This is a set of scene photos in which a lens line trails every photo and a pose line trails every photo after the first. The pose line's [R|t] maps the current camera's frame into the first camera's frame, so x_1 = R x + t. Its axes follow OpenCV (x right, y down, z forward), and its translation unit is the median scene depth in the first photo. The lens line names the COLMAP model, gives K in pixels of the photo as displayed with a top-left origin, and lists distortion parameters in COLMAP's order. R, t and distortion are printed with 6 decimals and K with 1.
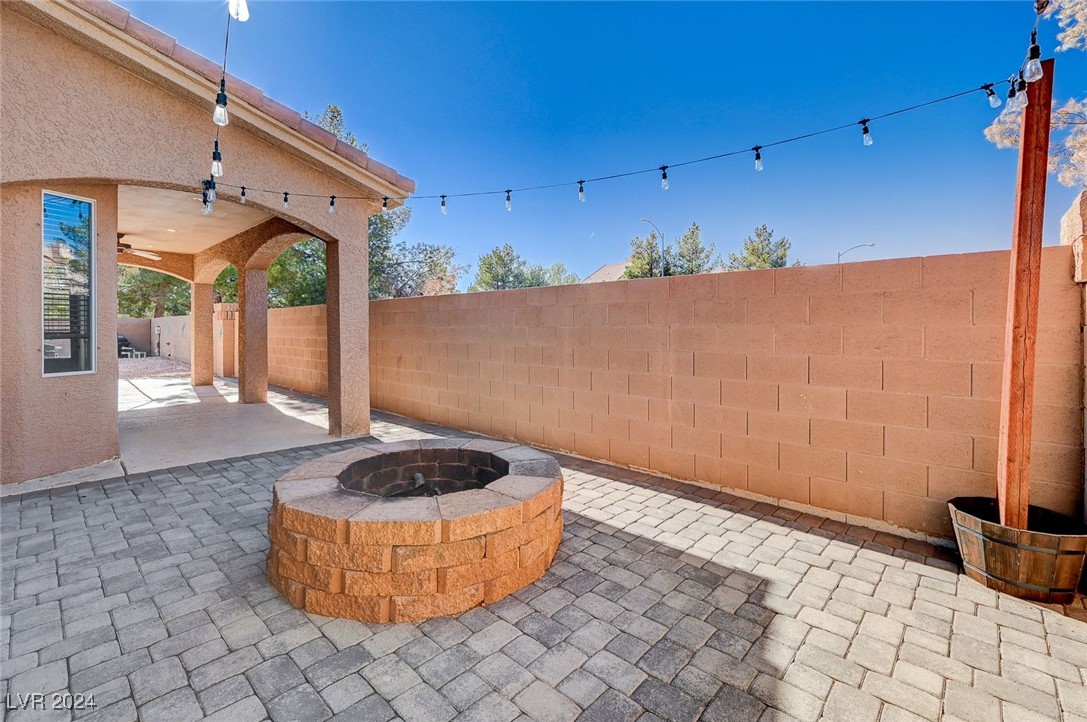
lens RADIAL K [[477.3, 0, 557.9], [0, 477.3, 330.7], [0, 0, 1]] dist [0.000695, -0.000120]
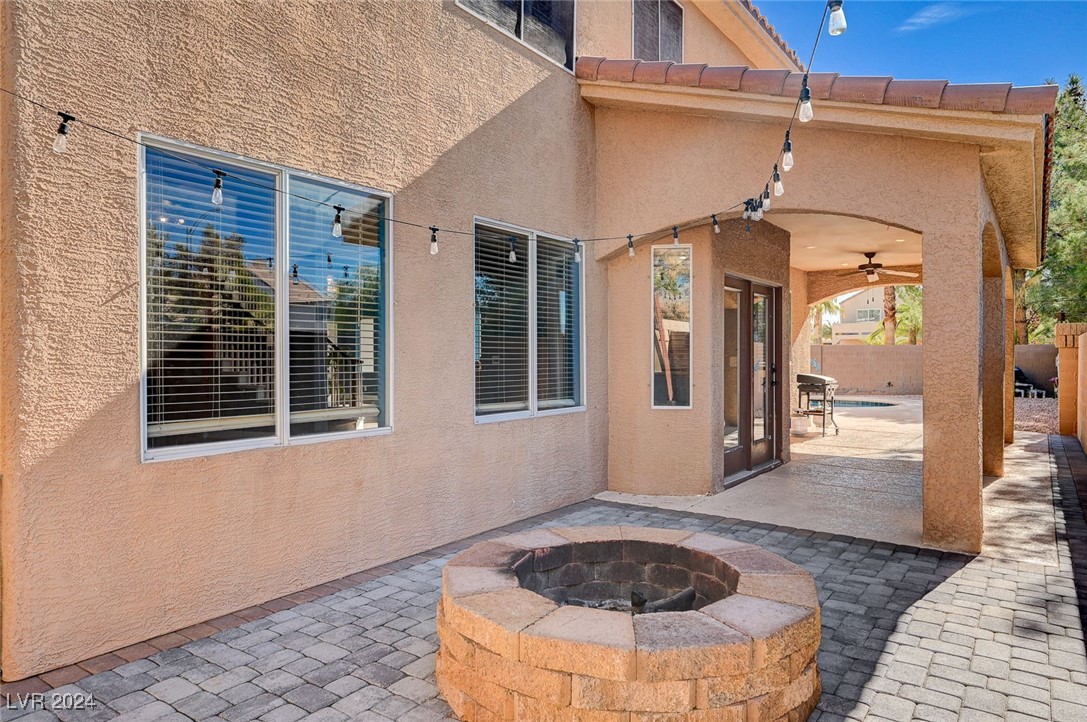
lens RADIAL K [[706.4, 0, 549.1], [0, 706.4, 358.6], [0, 0, 1]] dist [0.001074, 0.001023]
pose [[0.116739, 0.008211, -0.993129, 0.537353], [-0.007056, 0.999947, 0.007438, -0.031614], [0.993138, 0.006139, 0.116791, 0.507470]]
